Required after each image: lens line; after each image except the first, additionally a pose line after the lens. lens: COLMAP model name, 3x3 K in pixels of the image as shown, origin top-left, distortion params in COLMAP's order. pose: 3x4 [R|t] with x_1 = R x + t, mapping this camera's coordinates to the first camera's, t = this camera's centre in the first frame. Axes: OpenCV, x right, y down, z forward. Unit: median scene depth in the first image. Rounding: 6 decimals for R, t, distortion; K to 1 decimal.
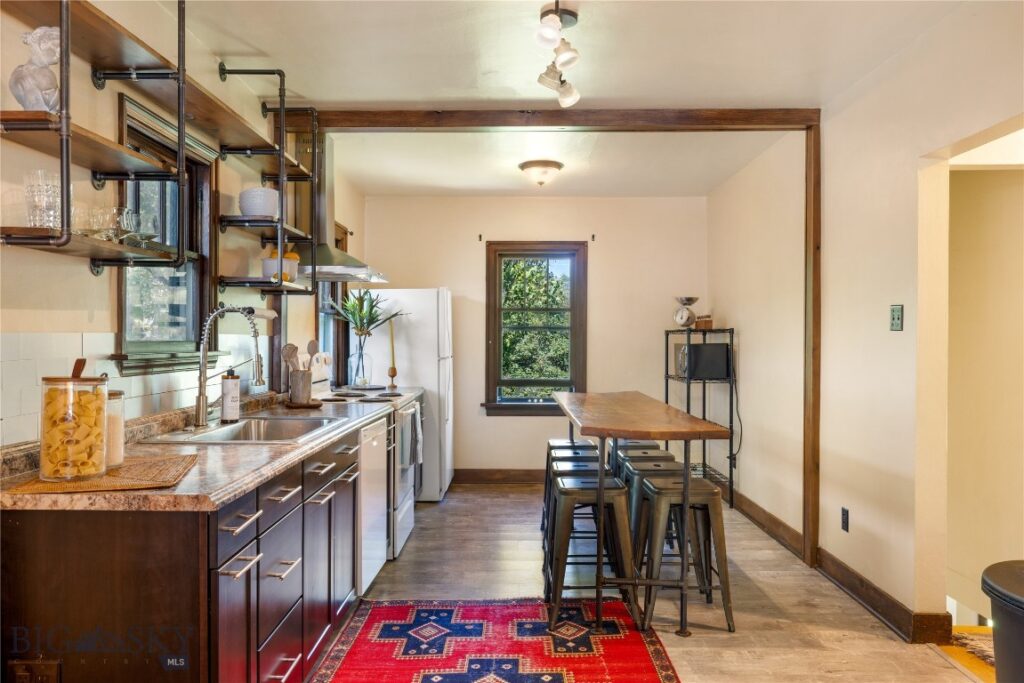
lens RADIAL K [[780.3, 0, 512.0], [0, 780.3, 341.5], [0, 0, 1]] dist [0.003763, 0.000312]
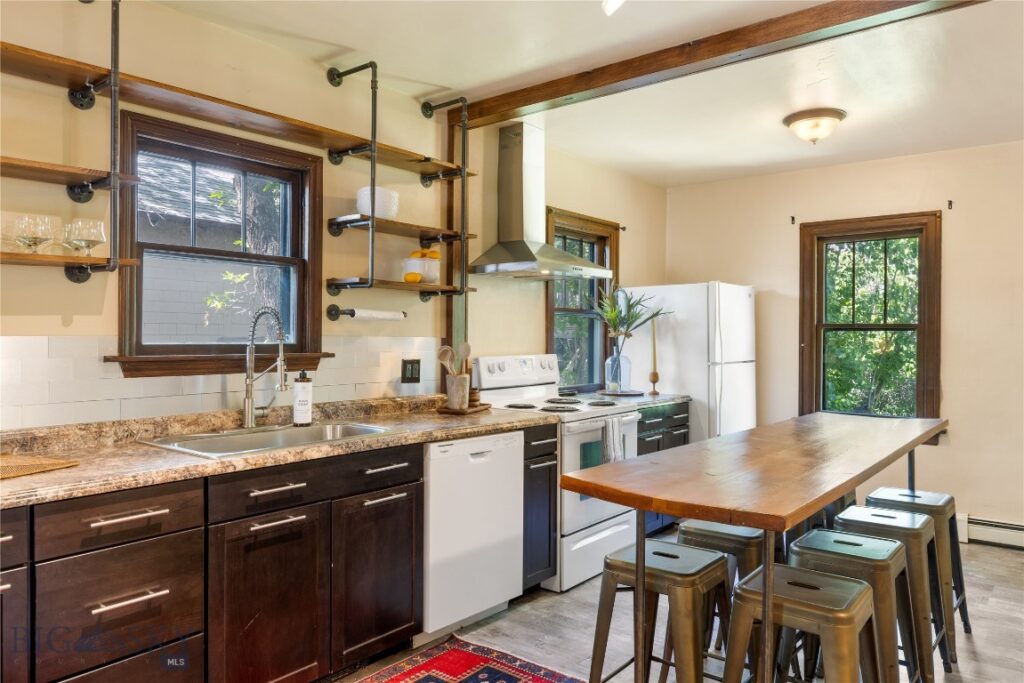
lens RADIAL K [[705.7, 0, 512.5], [0, 705.7, 332.9], [0, 0, 1]] dist [-0.000269, 0.001036]
pose [[0.787442, -0.001372, -0.616388, 0.235510], [-0.004793, 0.999954, -0.008349, -0.004854], [0.616371, 0.009529, 0.787398, 0.268873]]
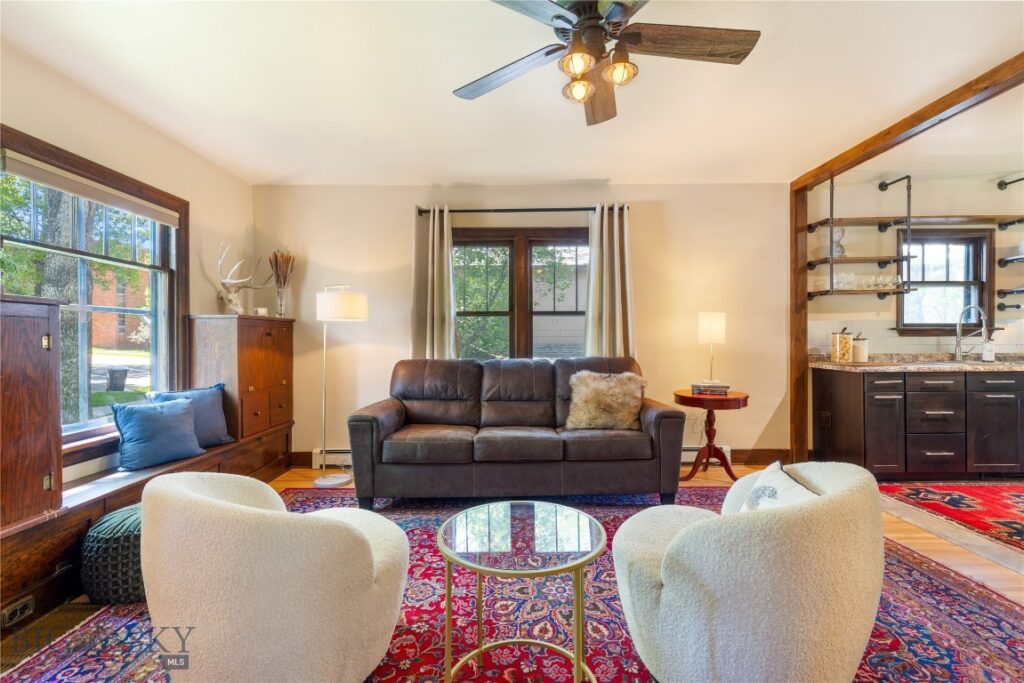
lens RADIAL K [[461.4, 0, 514.0], [0, 461.4, 335.9], [0, 0, 1]] dist [0.004083, 0.000296]
pose [[0.007034, -0.005364, -0.999961, 0.493196], [-0.000478, 0.999985, -0.005368, 0.024301], [0.999975, 0.000516, 0.007031, -0.144868]]
